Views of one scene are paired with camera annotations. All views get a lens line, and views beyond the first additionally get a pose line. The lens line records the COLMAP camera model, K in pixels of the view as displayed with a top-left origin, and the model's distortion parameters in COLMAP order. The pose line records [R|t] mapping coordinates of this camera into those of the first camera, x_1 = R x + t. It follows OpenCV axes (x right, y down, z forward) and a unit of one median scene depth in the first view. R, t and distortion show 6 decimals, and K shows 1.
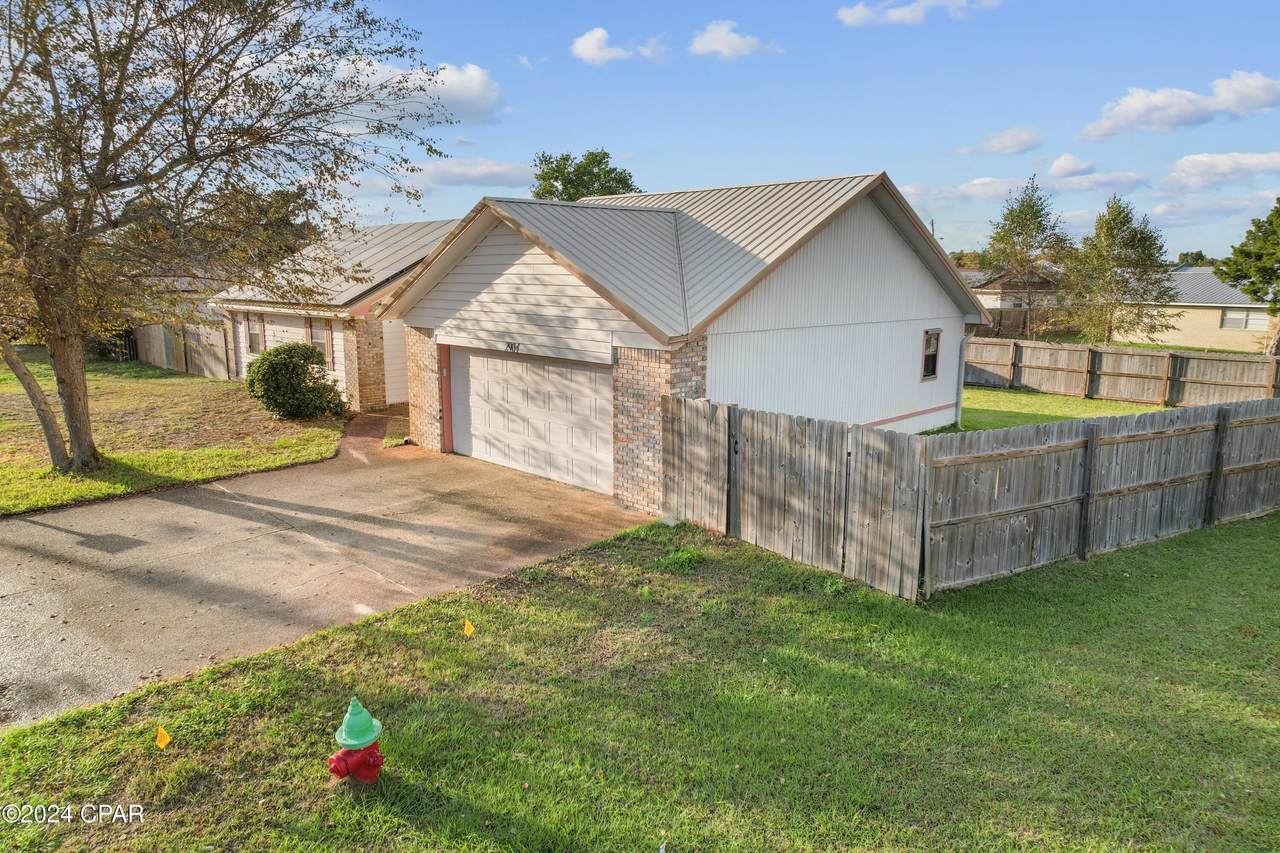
lens RADIAL K [[816.1, 0, 640.0], [0, 816.1, 426.5], [0, 0, 1]] dist [-0.094617, 0.088723]
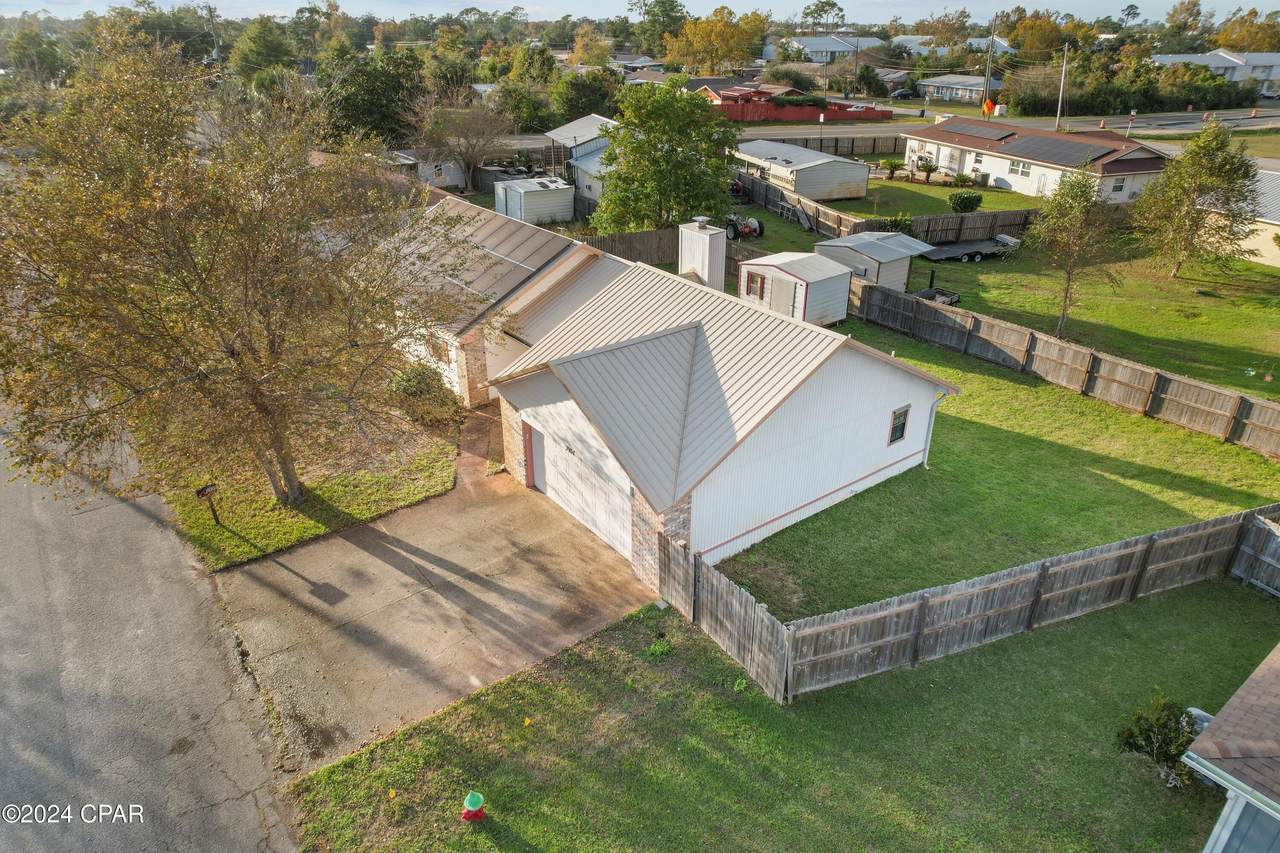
lens RADIAL K [[816.1, 0, 640.0], [0, 816.1, 426.5], [0, 0, 1]] dist [-0.094617, 0.088723]
pose [[0.990177, 0.058324, -0.127073, 0.184457], [-0.020685, 0.959947, 0.279417, -0.686878], [0.138280, -0.274043, 0.951724, -0.435265]]
